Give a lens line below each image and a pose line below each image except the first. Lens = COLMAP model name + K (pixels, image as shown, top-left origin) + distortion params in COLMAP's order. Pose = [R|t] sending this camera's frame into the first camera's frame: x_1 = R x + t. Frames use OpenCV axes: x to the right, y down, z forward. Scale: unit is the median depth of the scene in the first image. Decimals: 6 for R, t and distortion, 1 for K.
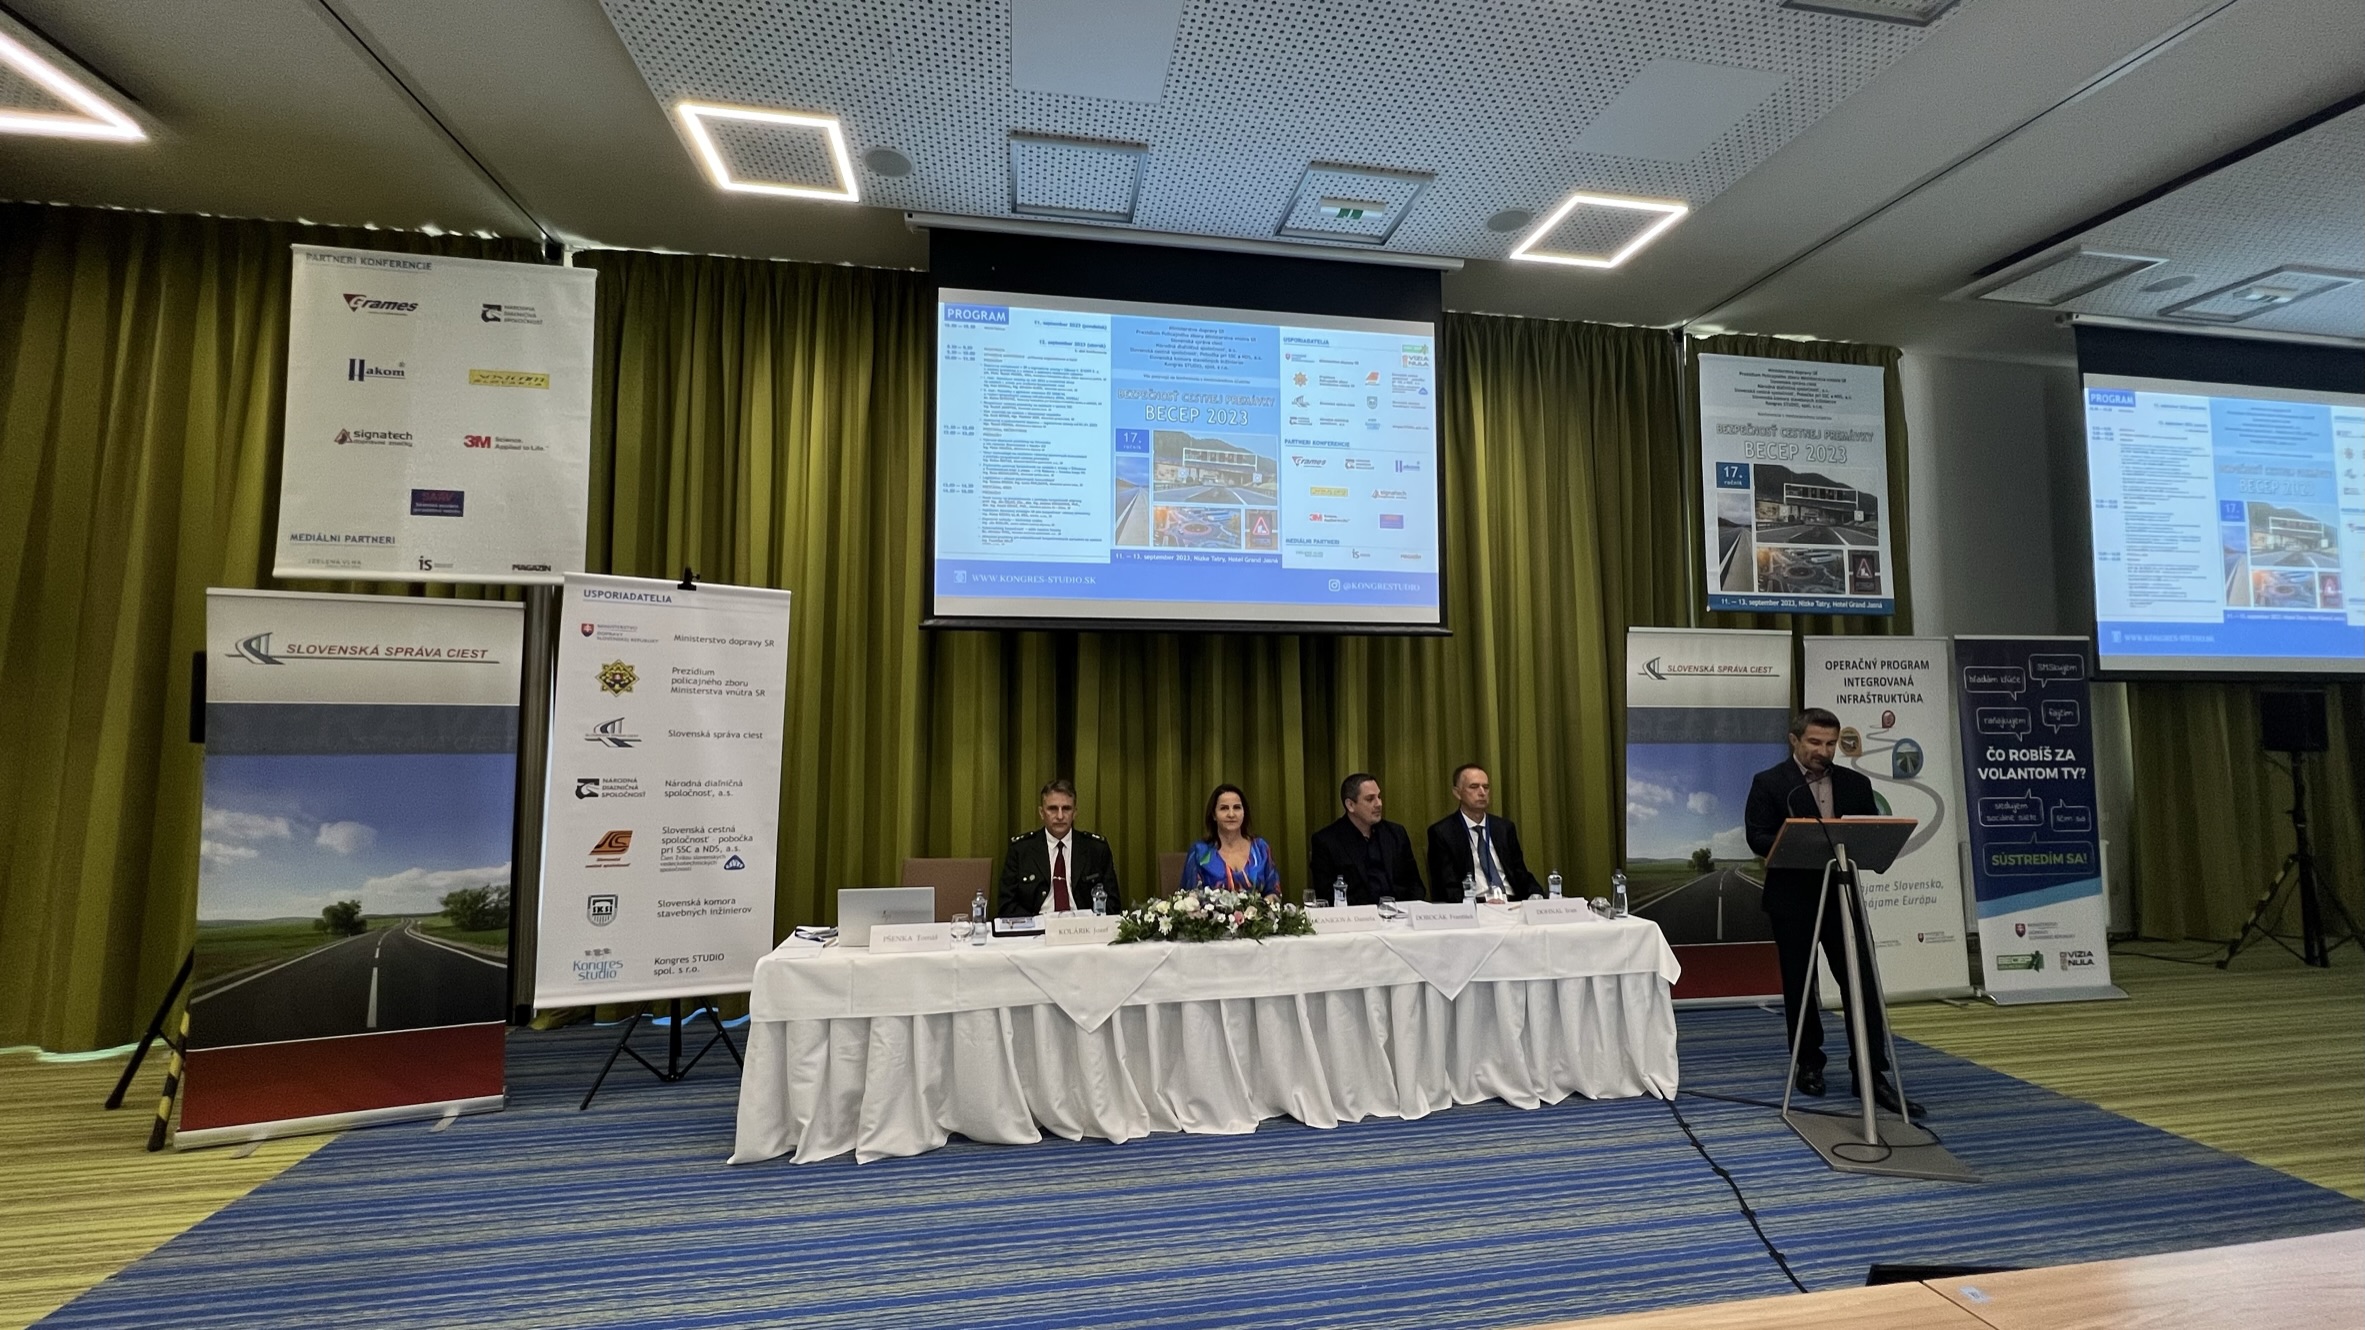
lens RADIAL K [[937.1, 0, 1182.5], [0, 937.1, 665.0], [0, 0, 1]] dist [-0.001088, 0.000293]
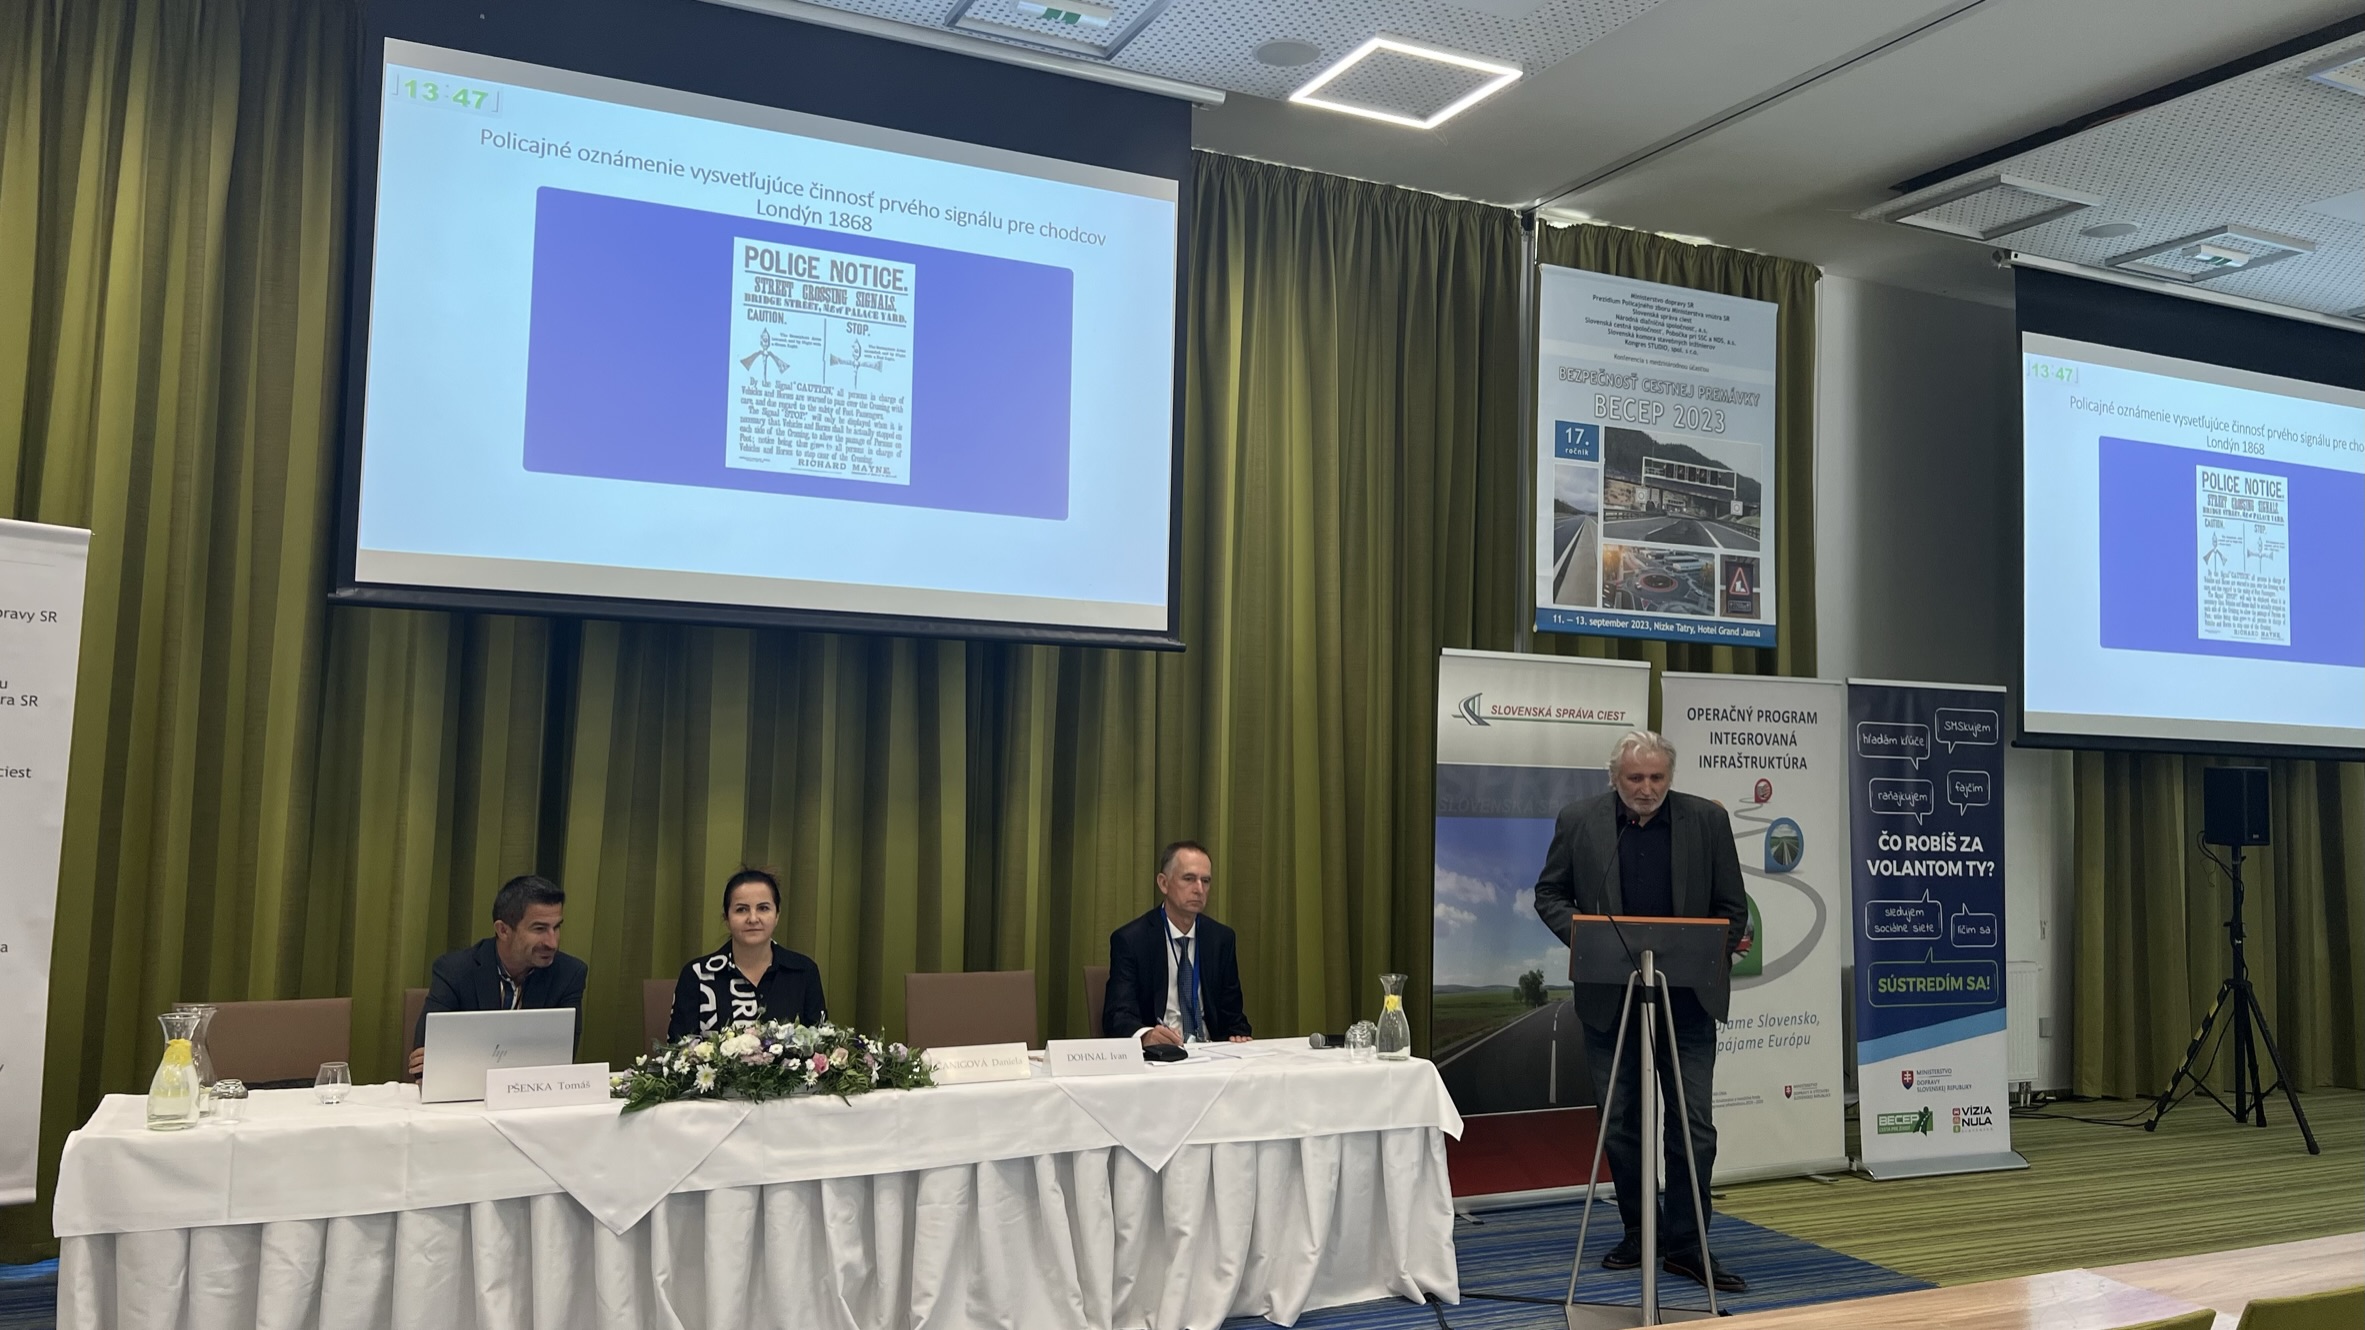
lens RADIAL K [[1757.2, 0, 1179.0], [0, 1757.2, 653.9], [0, 0, 1]] dist [0.055187, -0.073370]
pose [[0.965433, 0.043078, 0.257068, -0.037821], [-0.041823, 0.999071, -0.010351, -0.014911], [-0.257275, -0.000759, 0.966338, -0.206261]]
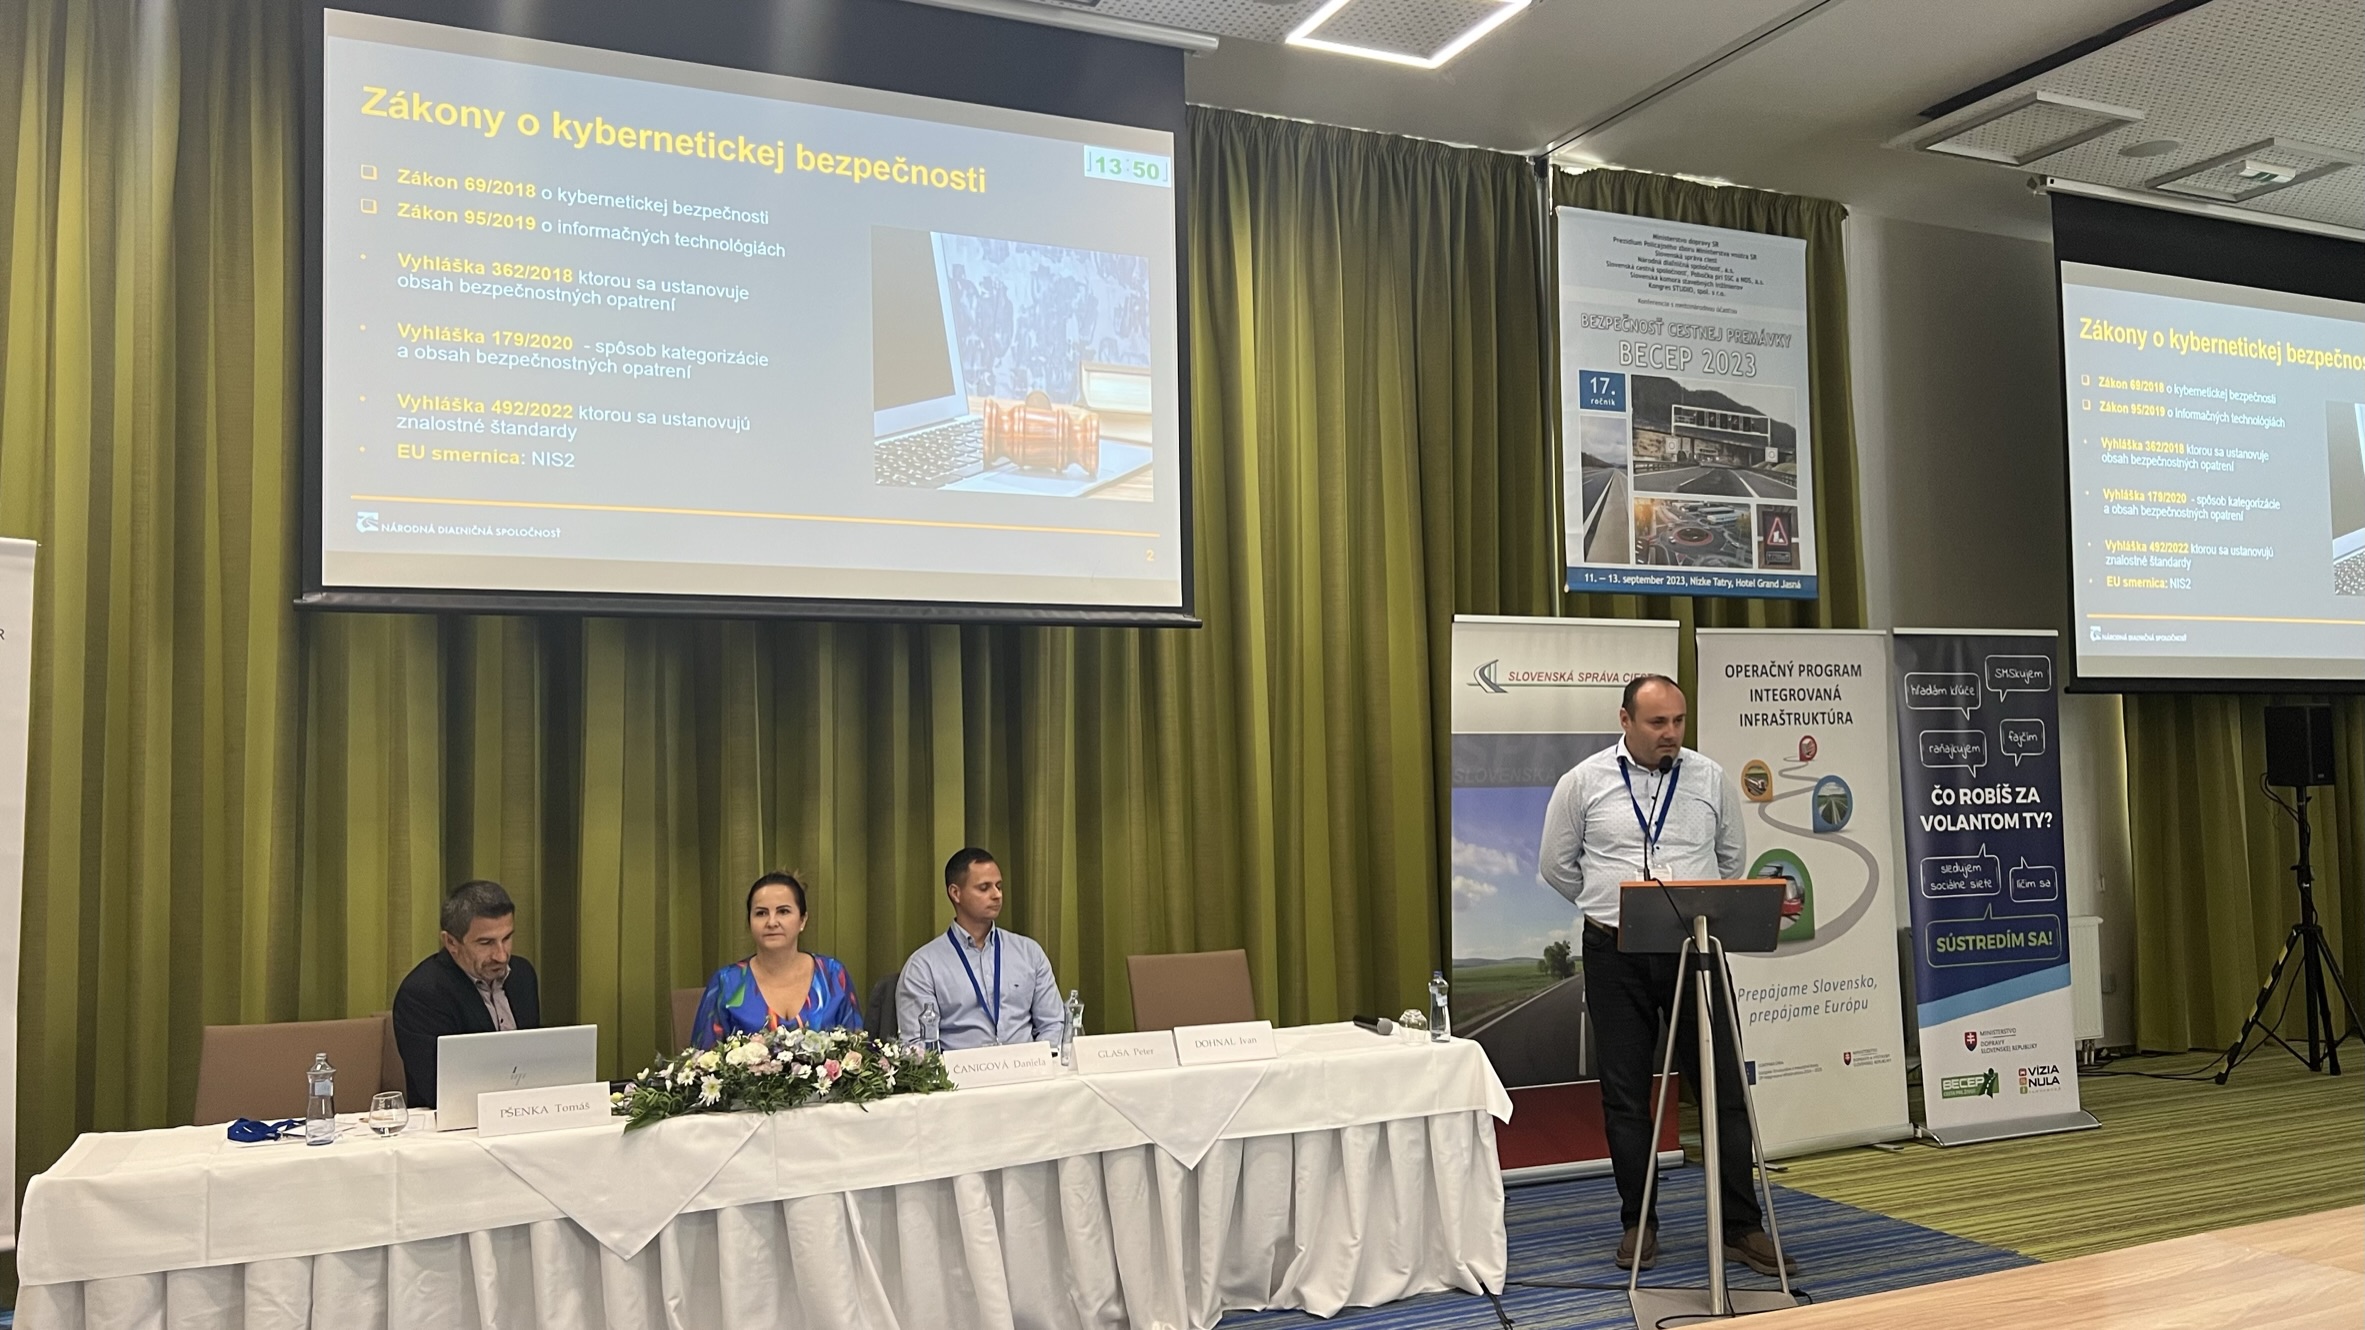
lens RADIAL K [[1756.0, 0, 1193.0], [0, 1756.0, 684.1], [0, 0, 1]] dist [0.046425, -0.049667]
pose [[0.967892, -0.003341, 0.251346, -0.019186], [0.001461, 0.999970, 0.007666, -0.000716], [-0.251364, -0.007053, 0.967867, -0.156126]]
